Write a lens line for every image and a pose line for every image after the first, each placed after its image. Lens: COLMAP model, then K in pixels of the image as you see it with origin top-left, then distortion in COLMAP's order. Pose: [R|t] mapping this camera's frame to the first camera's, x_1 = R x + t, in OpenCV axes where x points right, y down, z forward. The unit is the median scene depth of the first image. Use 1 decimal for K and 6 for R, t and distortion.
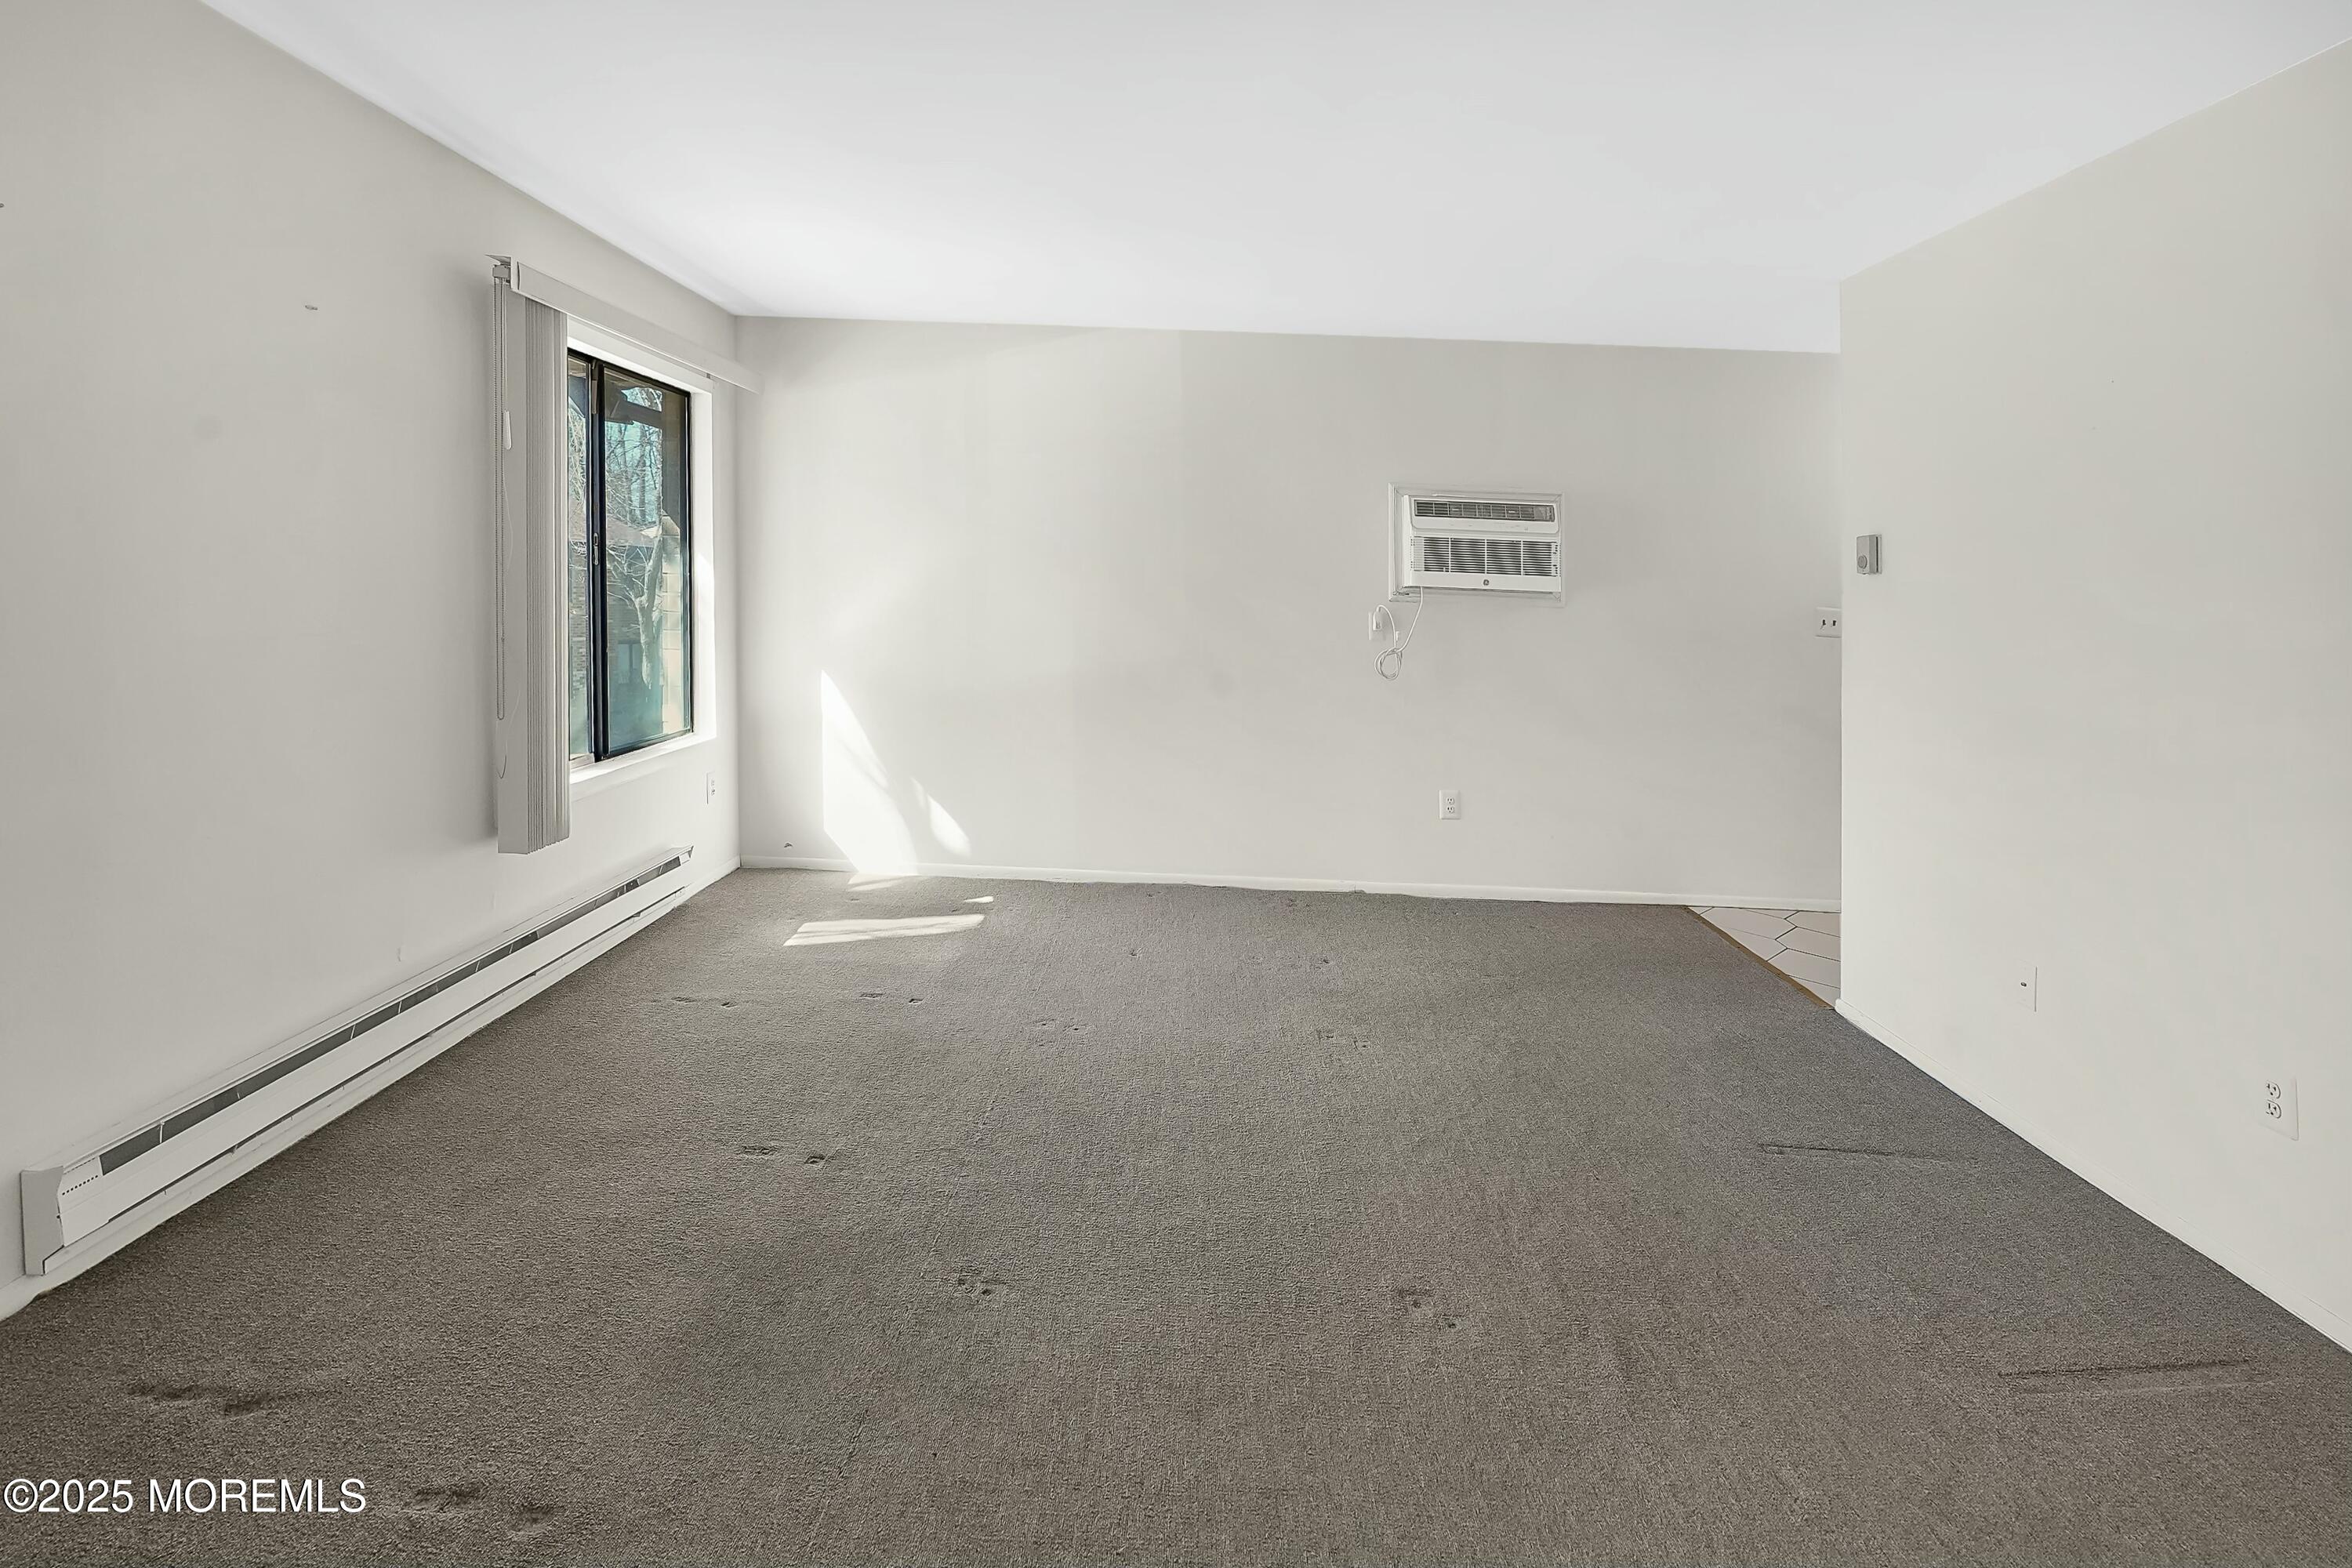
lens RADIAL K [[1141.8, 0, 1158.3], [0, 1141.8, 648.8], [0, 0, 1]] dist [-0.001713, 0.001853]
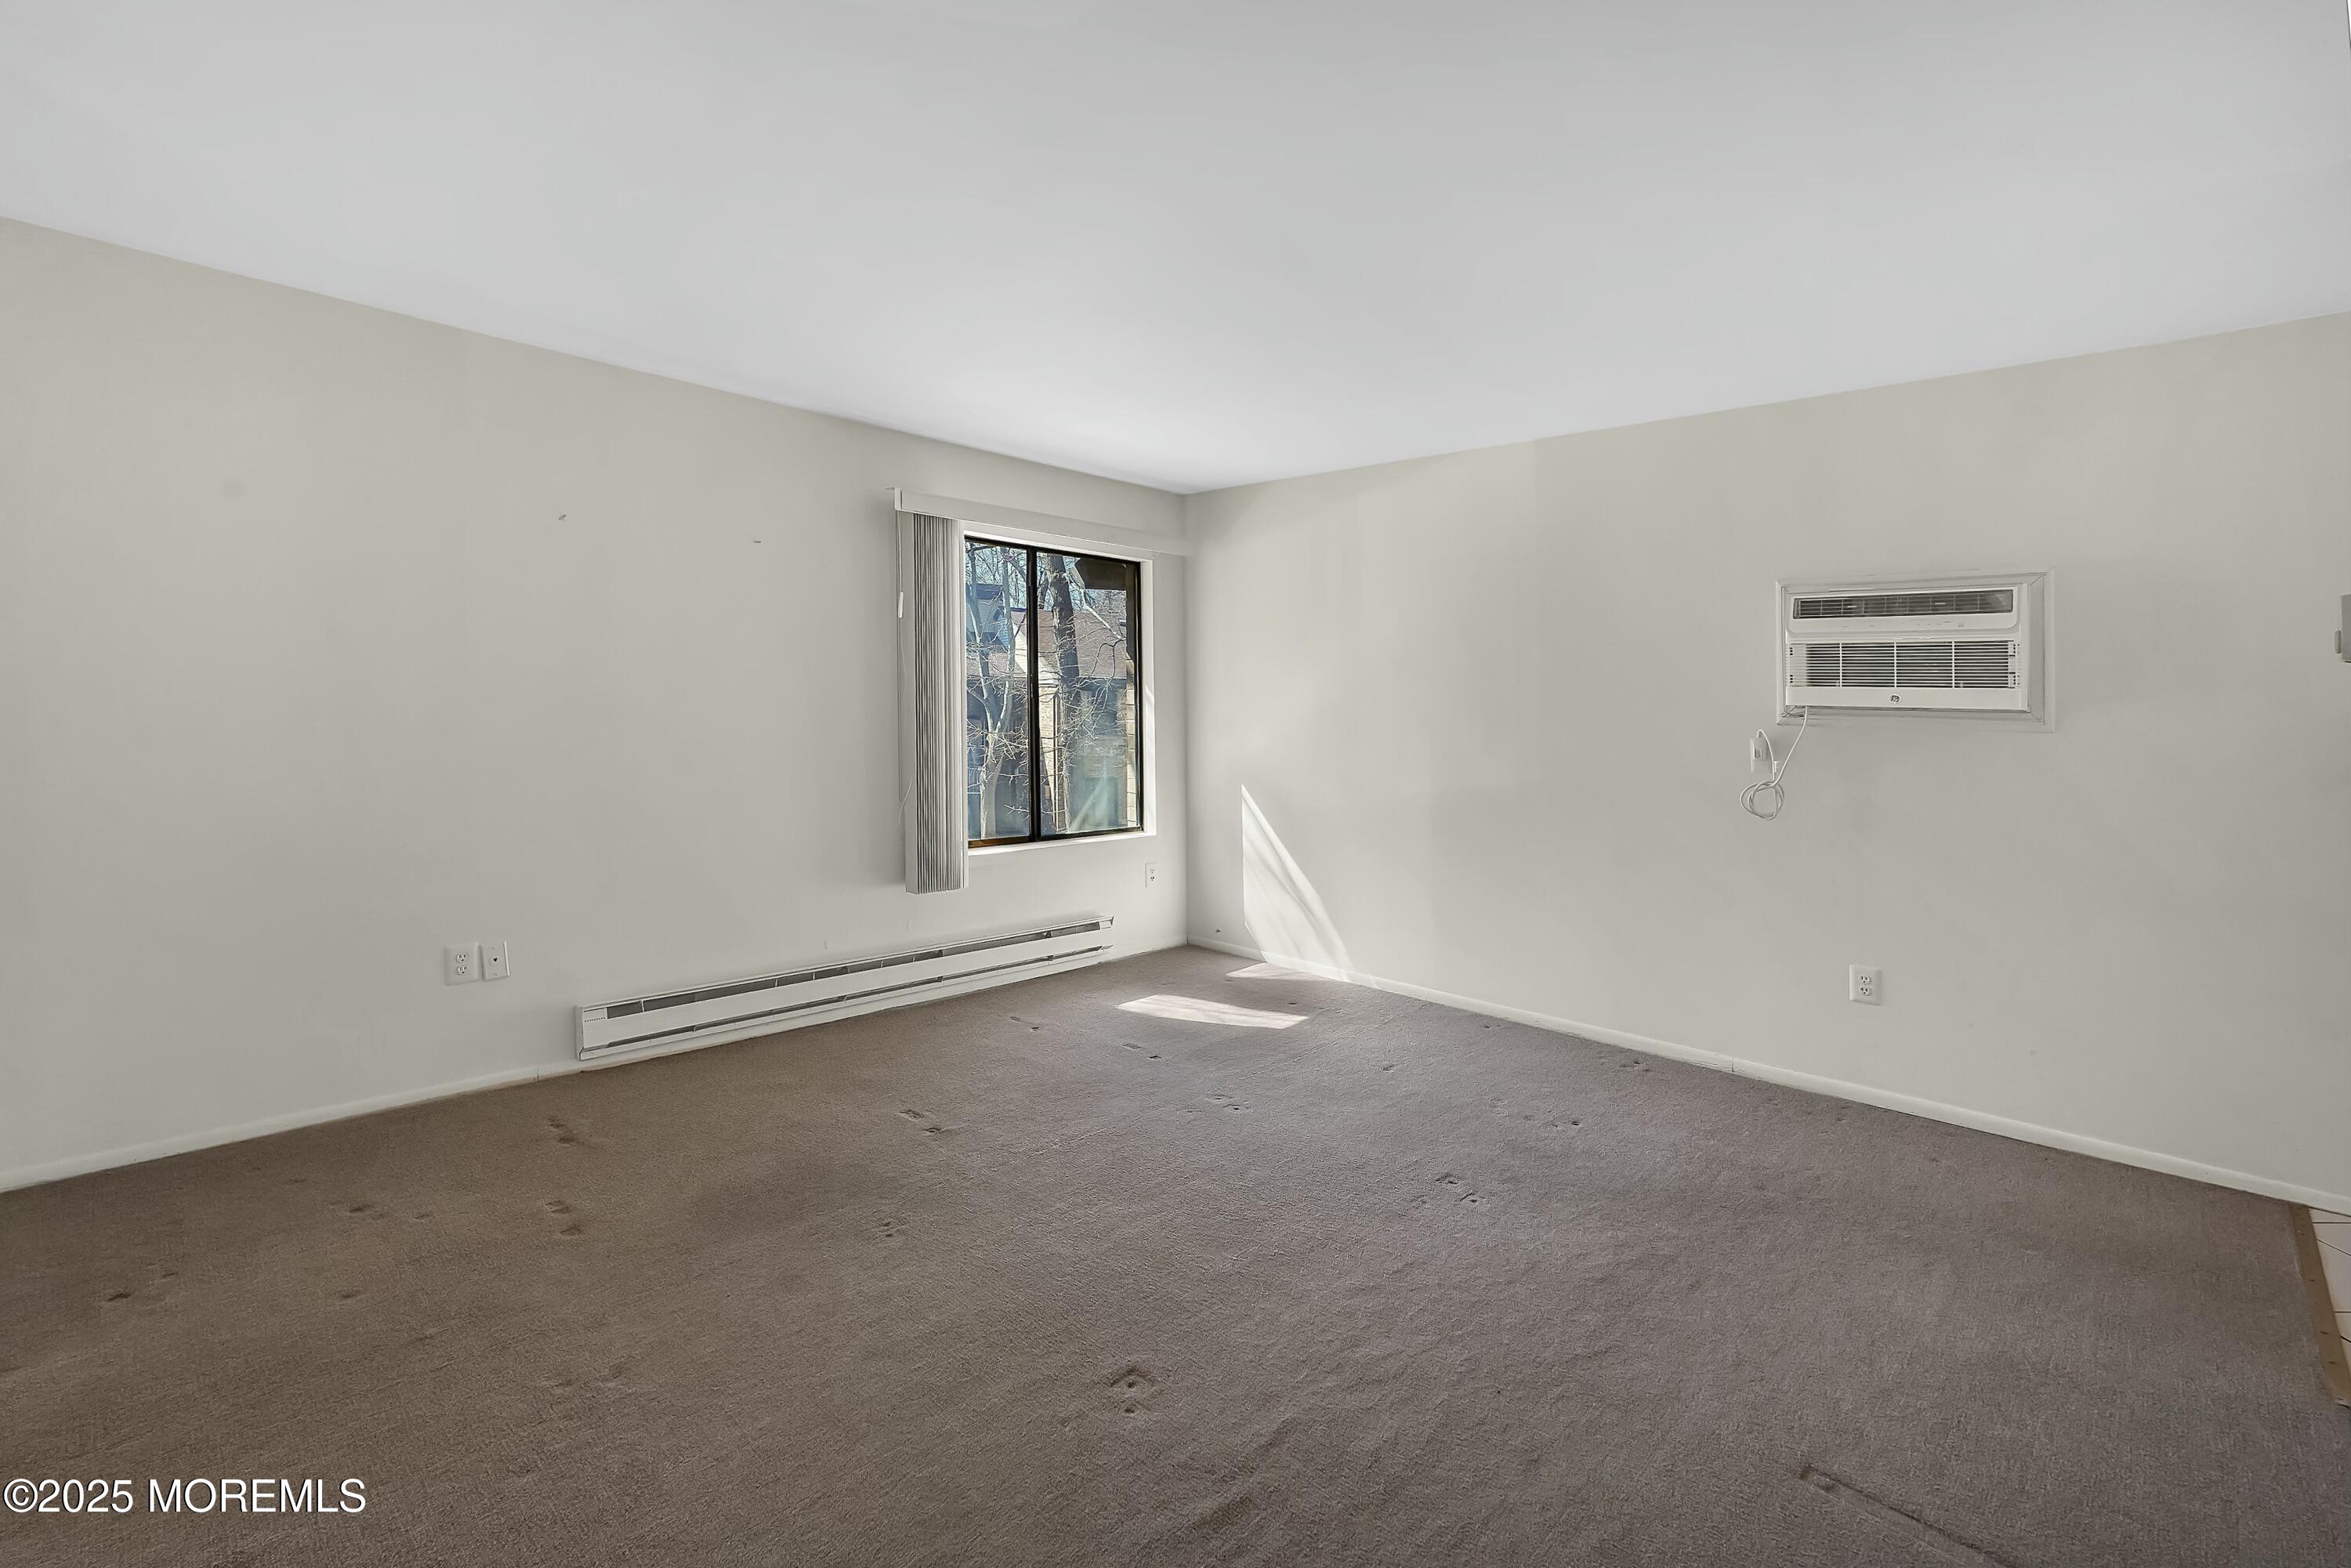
lens RADIAL K [[1078.0, 0, 1167.2], [0, 1078.0, 788.7], [0, 0, 1]] dist [-0.008602, 0.001900]
pose [[0.729580, 0.035783, -0.682958, 0.425243], [-0.034110, 0.999291, 0.015920, 0.007262], [0.683044, 0.011681, 0.730284, 0.141876]]
